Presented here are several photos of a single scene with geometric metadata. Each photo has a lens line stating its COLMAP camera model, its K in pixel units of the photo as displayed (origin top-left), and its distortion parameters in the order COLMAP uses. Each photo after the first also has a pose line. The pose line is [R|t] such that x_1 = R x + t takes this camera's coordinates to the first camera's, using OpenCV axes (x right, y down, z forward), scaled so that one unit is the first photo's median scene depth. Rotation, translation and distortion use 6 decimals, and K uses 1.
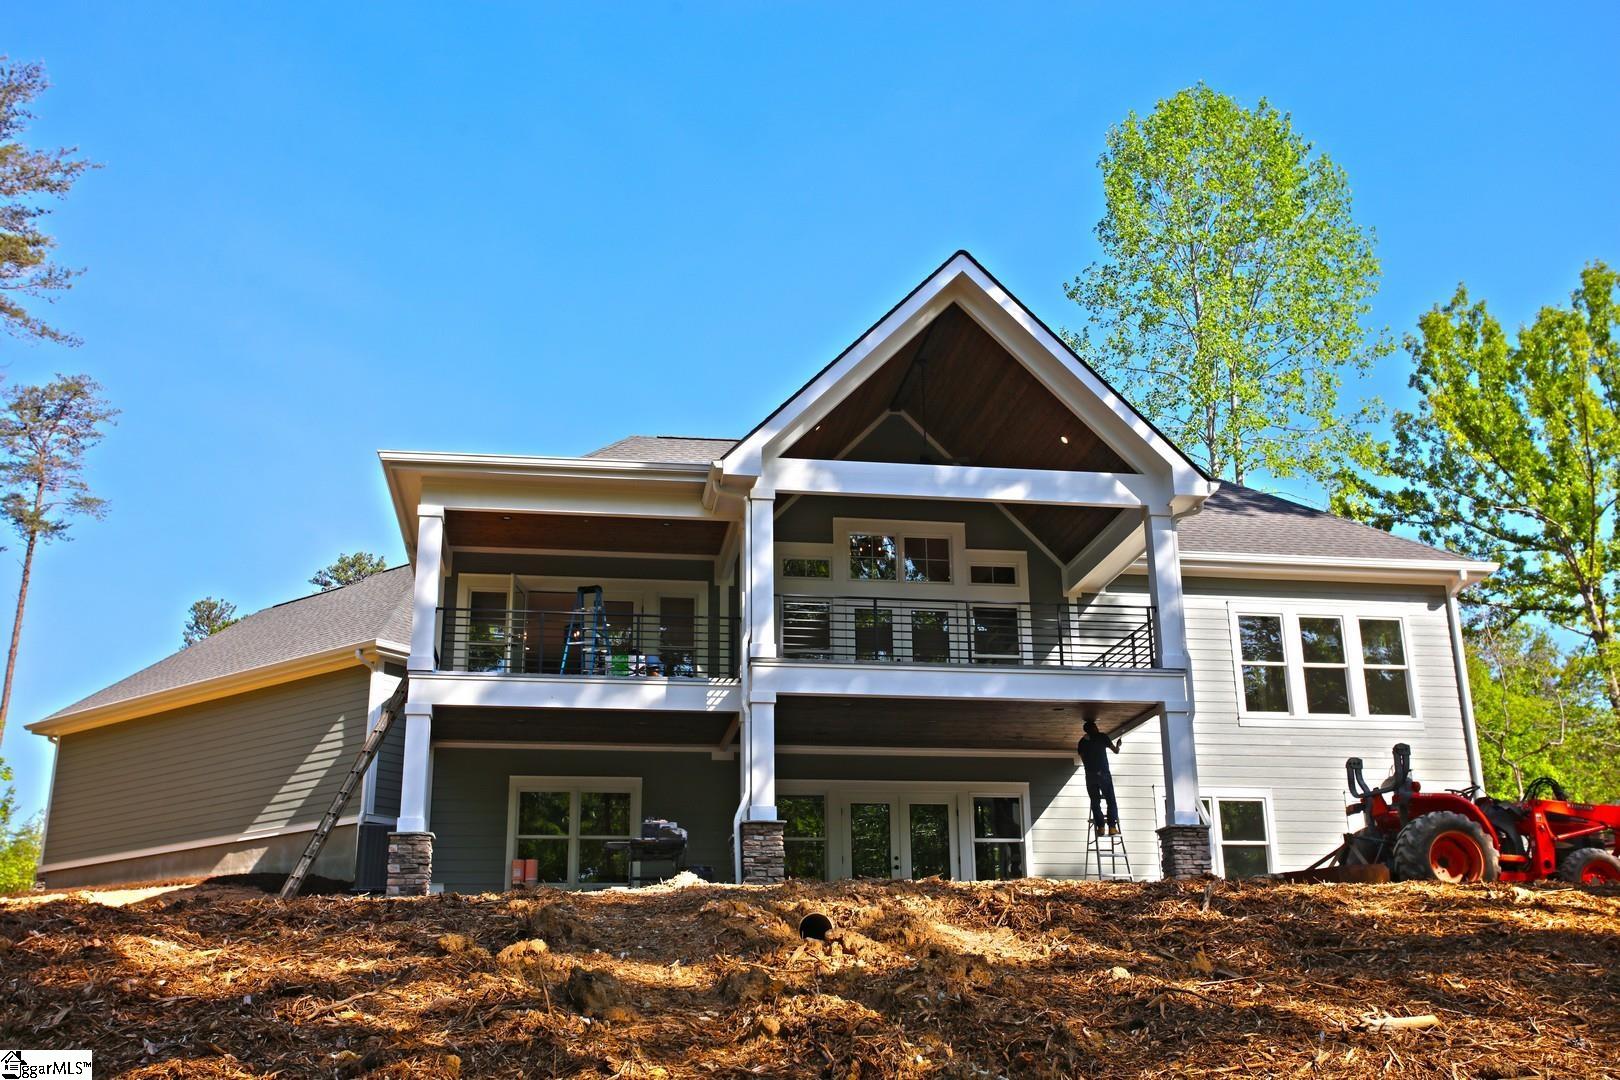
lens RADIAL K [[1639.1, 0, 808.7], [0, 1639.1, 540.2], [0, 0, 1]] dist [0.000919, 0.000000]
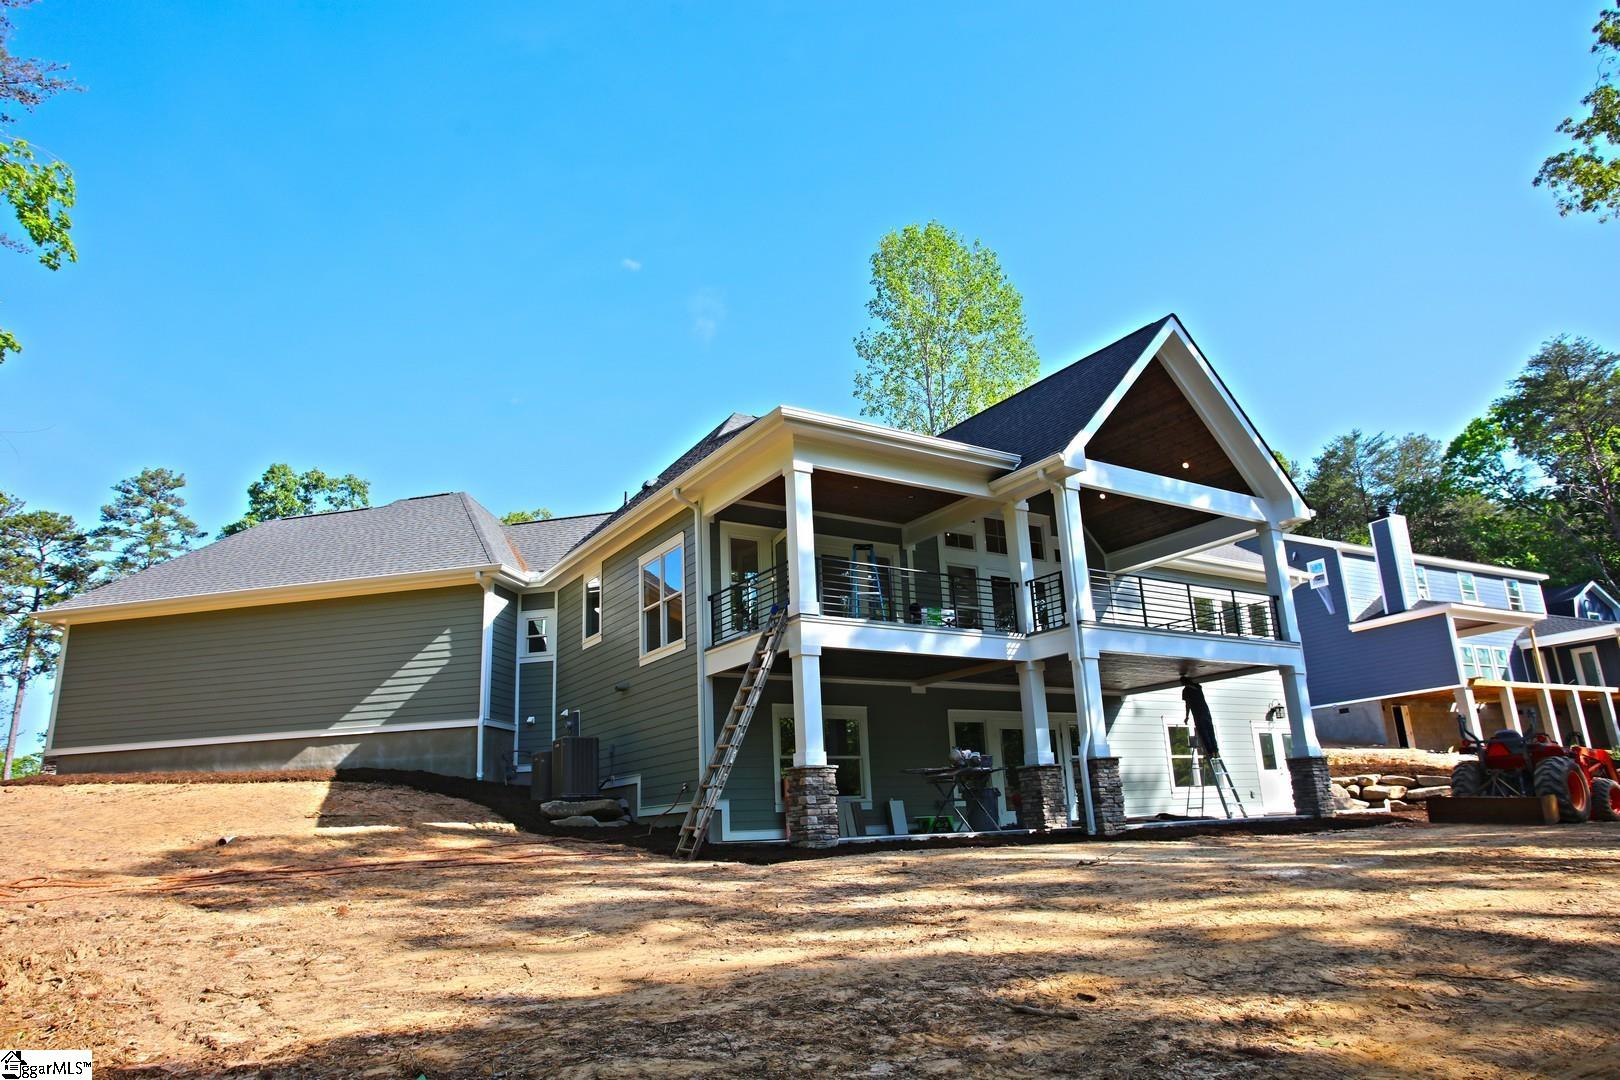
lens RADIAL K [[1063.4, 0, 811.6], [0, 1063.4, 538.6], [0, 0, 1]] dist [-0.034711, 0.002640]
pose [[0.912156, 0.083623, 0.401222, -0.466822], [-0.095389, 0.995396, 0.009400, 0.020520], [-0.398589, -0.046847, 0.915932, 0.319362]]
